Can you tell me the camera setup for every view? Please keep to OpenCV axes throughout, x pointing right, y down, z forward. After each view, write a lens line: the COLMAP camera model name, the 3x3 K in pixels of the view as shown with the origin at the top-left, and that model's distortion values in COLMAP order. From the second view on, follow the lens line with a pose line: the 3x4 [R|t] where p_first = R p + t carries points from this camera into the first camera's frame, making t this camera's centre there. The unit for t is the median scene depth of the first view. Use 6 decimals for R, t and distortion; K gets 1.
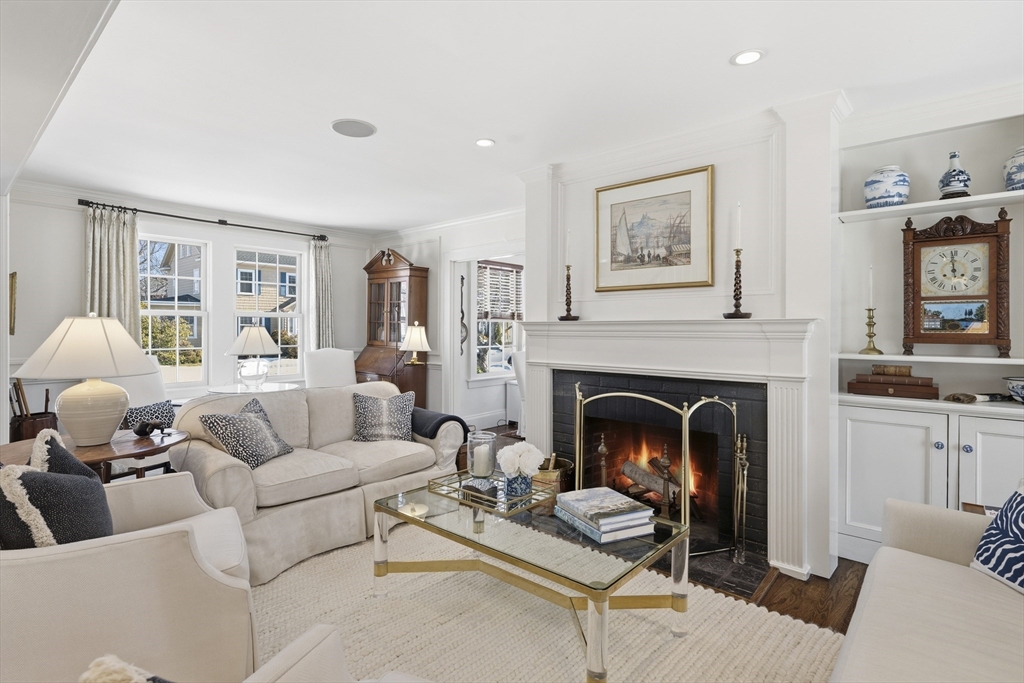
lens RADIAL K [[503.1, 0, 513.1], [0, 503.1, 330.4], [0, 0, 1]] dist [0.002086, -0.000769]
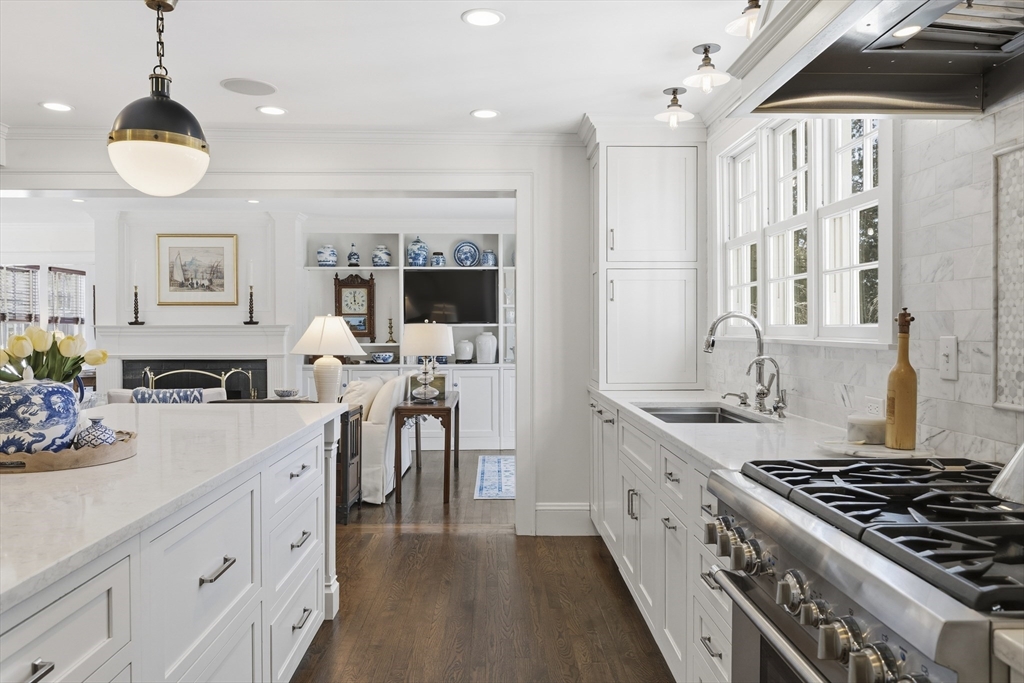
lens RADIAL K [[739.9, 0, 512.6], [0, 739.9, 339.9], [0, 0, 1]] dist [-0.010005, -0.009576]
pose [[0.735121, -0.012553, 0.677819, -0.615715], [0.006025, 0.999910, 0.011983, 0.005340], [-0.677909, -0.004725, 0.735131, -1.473021]]
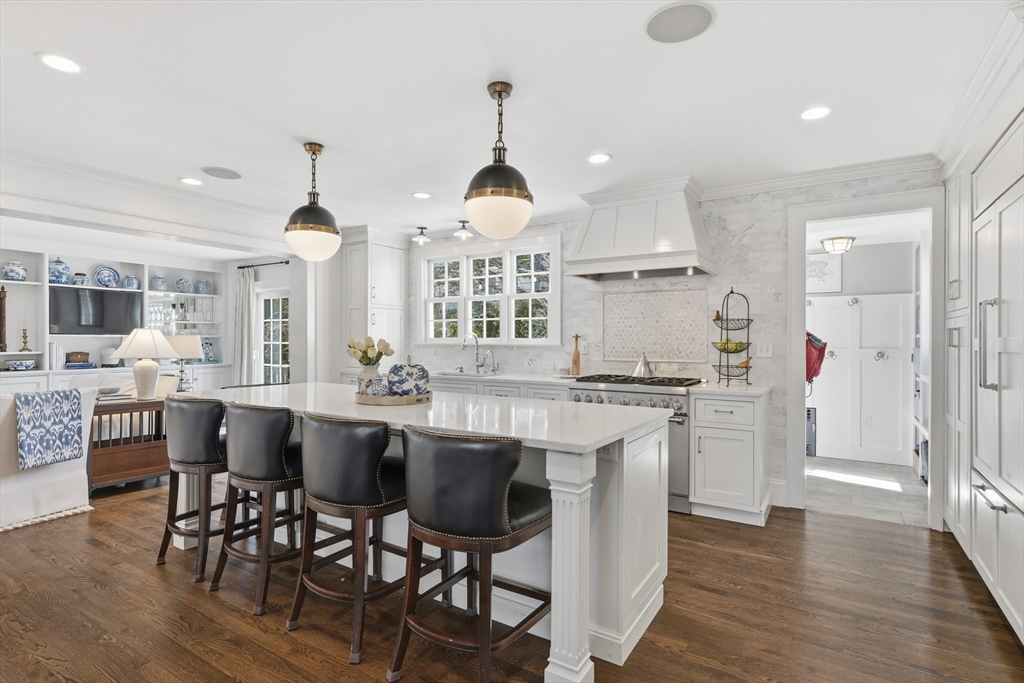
lens RADIAL K [[525.7, 0, 516.4], [0, 525.7, 342.1], [0, 0, 1]] dist [-0.000717, 0.000391]
pose [[-0.152076, -0.006063, 0.988350, -1.484846], [0.003158, 0.999973, 0.006620, 0.001483], [-0.988364, 0.004128, -0.152053, -0.798550]]
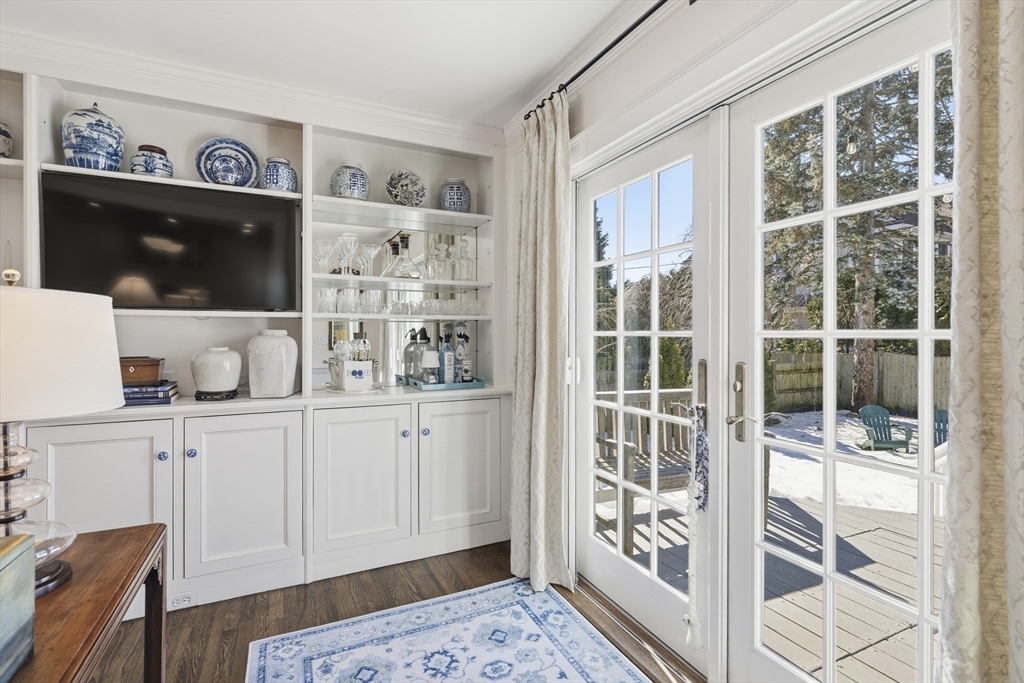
lens RADIAL K [[475.0, 0, 507.8], [0, 475.0, 334.4], [0, 0, 1]] dist [-0.002016, 0.000589]
pose [[0.403009, 0.000374, 0.915196, 0.552594], [0.002293, 0.999996, -0.001419, 0.019486], [-0.915193, 0.002671, 0.403006, -0.128608]]
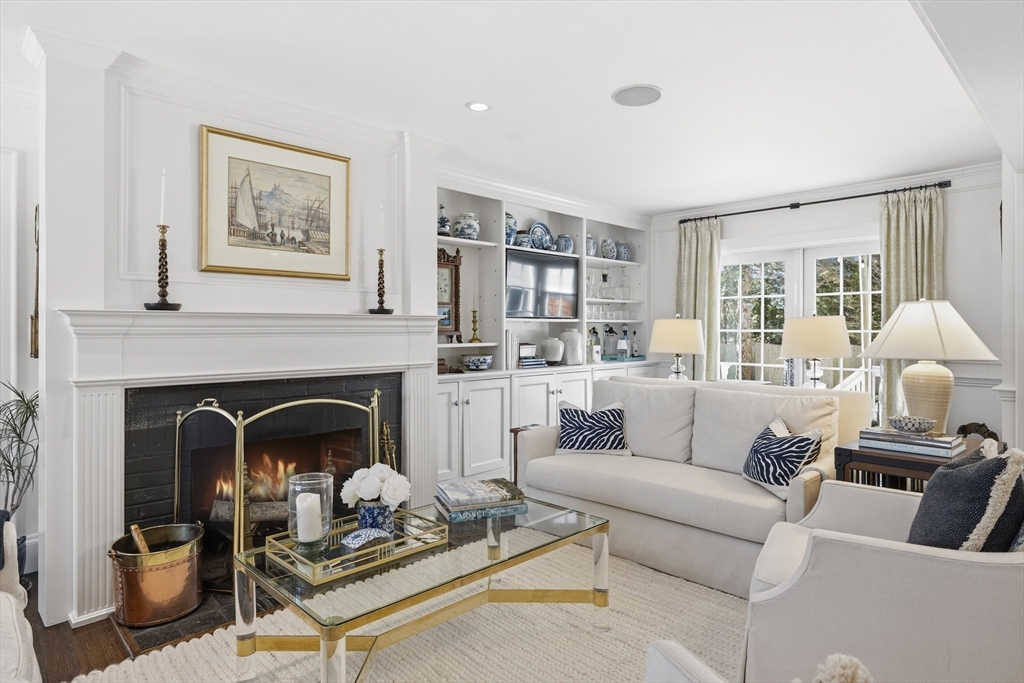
lens RADIAL K [[575.6, 0, 509.1], [0, 575.6, 329.1], [0, 0, 1]] dist [-0.003496, -0.001569]
pose [[0.097563, -0.002192, 0.995227, -0.696278], [0.004882, 0.999987, 0.001724, 0.006700], [-0.995217, 0.004691, 0.097572, 0.575492]]
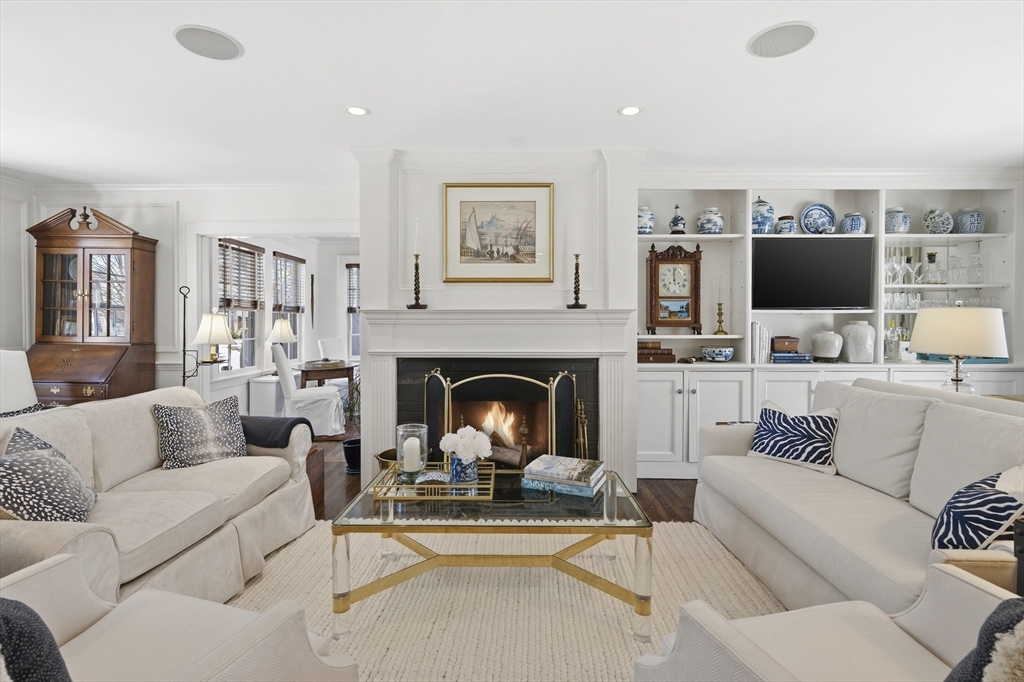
lens RADIAL K [[475.0, 0, 510.9], [0, 475.0, 328.0], [0, 0, 1]] dist [-0.002016, 0.000589]
pose [[0.766384, -0.010391, 0.642298, -0.427226], [0.004022, 0.999927, 0.011378, 0.010213], [-0.642370, -0.006136, 0.766370, 0.175283]]
